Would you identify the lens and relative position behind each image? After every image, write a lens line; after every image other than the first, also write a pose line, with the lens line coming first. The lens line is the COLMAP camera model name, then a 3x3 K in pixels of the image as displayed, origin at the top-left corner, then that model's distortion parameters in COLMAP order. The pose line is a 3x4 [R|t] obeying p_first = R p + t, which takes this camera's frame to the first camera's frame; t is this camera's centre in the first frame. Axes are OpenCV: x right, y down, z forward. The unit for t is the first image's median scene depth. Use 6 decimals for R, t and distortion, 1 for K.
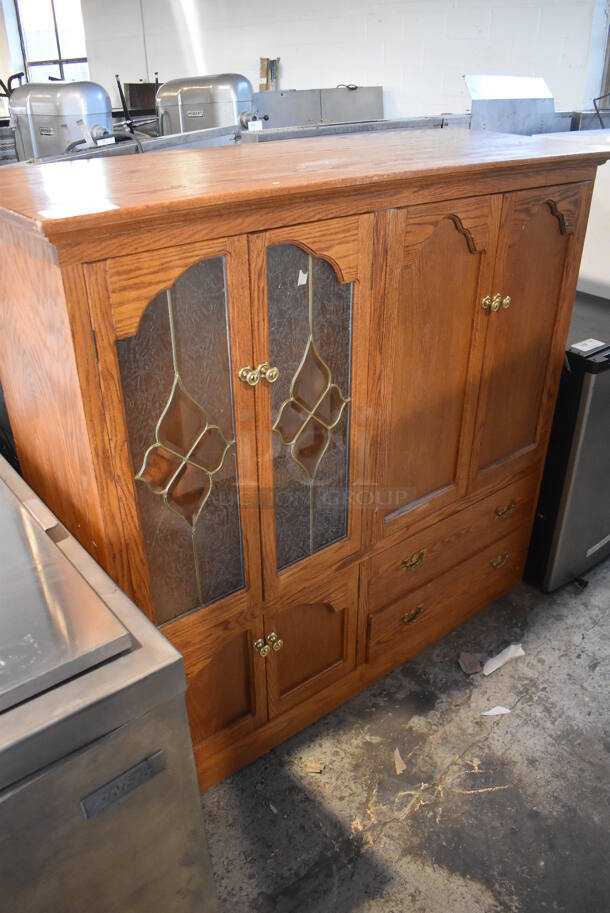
lens RADIAL K [[714.0, 0, 305.0], [0, 714.0, 456.5], [0, 0, 1]] dist [-0.095155, 0.013426]
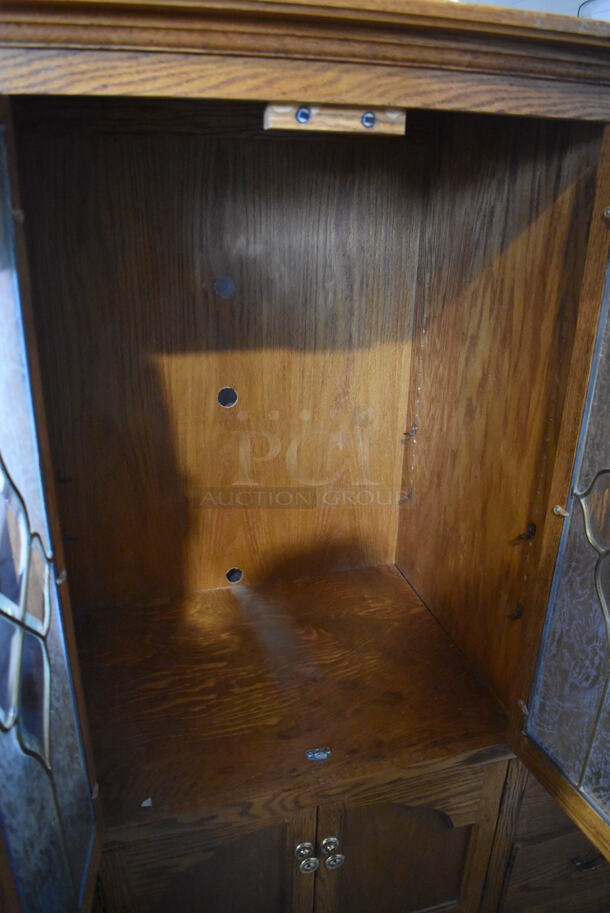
lens RADIAL K [[714.0, 0, 305.0], [0, 714.0, 456.5], [0, 0, 1]] dist [-0.095155, 0.013426]
pose [[0.925342, 0.166453, -0.340640, 0.088194], [-0.208367, 0.973888, -0.090138, -0.007457], [0.316742, 0.154386, 0.935863, 0.440302]]
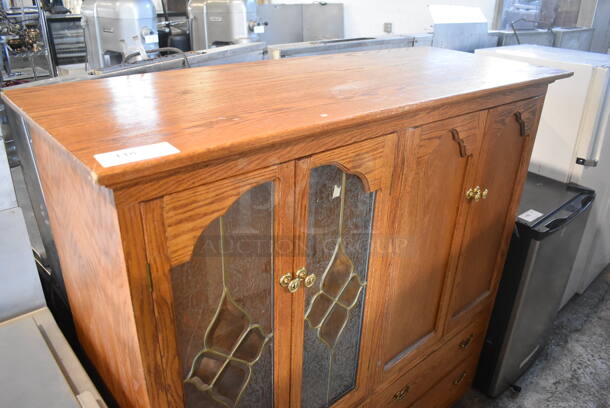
lens RADIAL K [[477.1, 0, 305.0], [0, 477.1, 204.0], [0, 0, 1]] dist [-0.095155, 0.013426]
pose [[0.998259, 0.011903, 0.057770, -0.086078], [-0.007591, 0.997207, -0.074296, -0.156893], [-0.058493, 0.073728, 0.995562, 0.229744]]
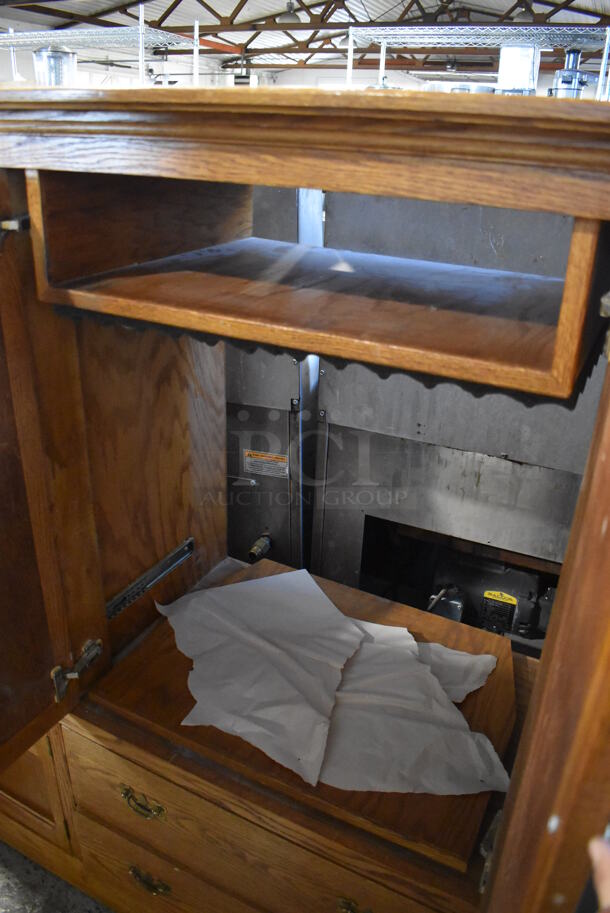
lens RADIAL K [[714.0, 0, 305.0], [0, 714.0, 456.5], [0, 0, 1]] dist [-0.095155, 0.013426]
pose [[0.412805, 0.408245, -0.814204, 0.732245], [-0.486667, 0.854483, 0.181699, -0.354342], [0.769901, 0.321240, 0.551414, 0.903420]]
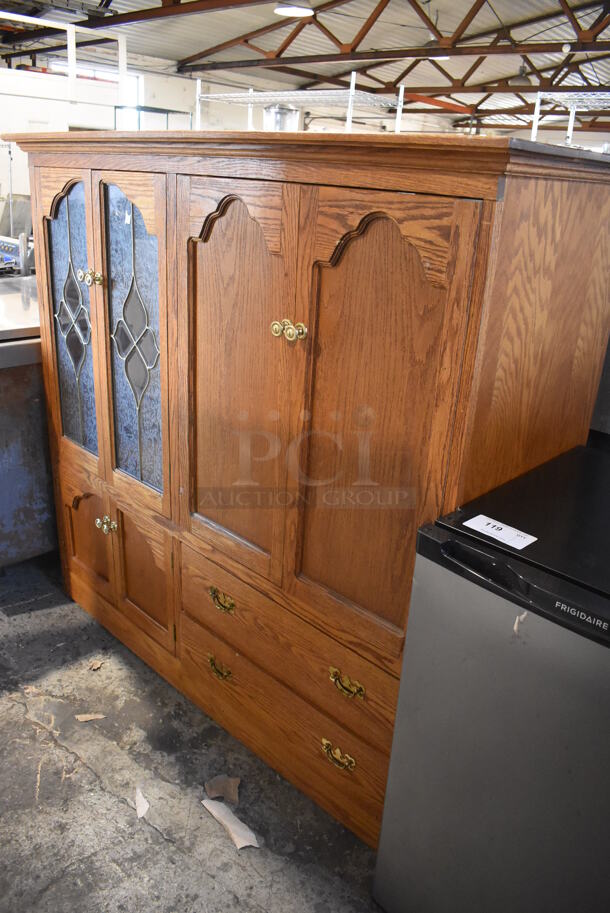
lens RADIAL K [[714.0, 0, 305.0], [0, 714.0, 456.5], [0, 0, 1]] dist [-0.095155, 0.013426]
pose [[0.122289, 0.385247, -0.914675, 1.166984], [-0.540181, 0.798970, 0.264293, -0.365440], [0.832616, 0.461770, 0.305809, 0.960887]]
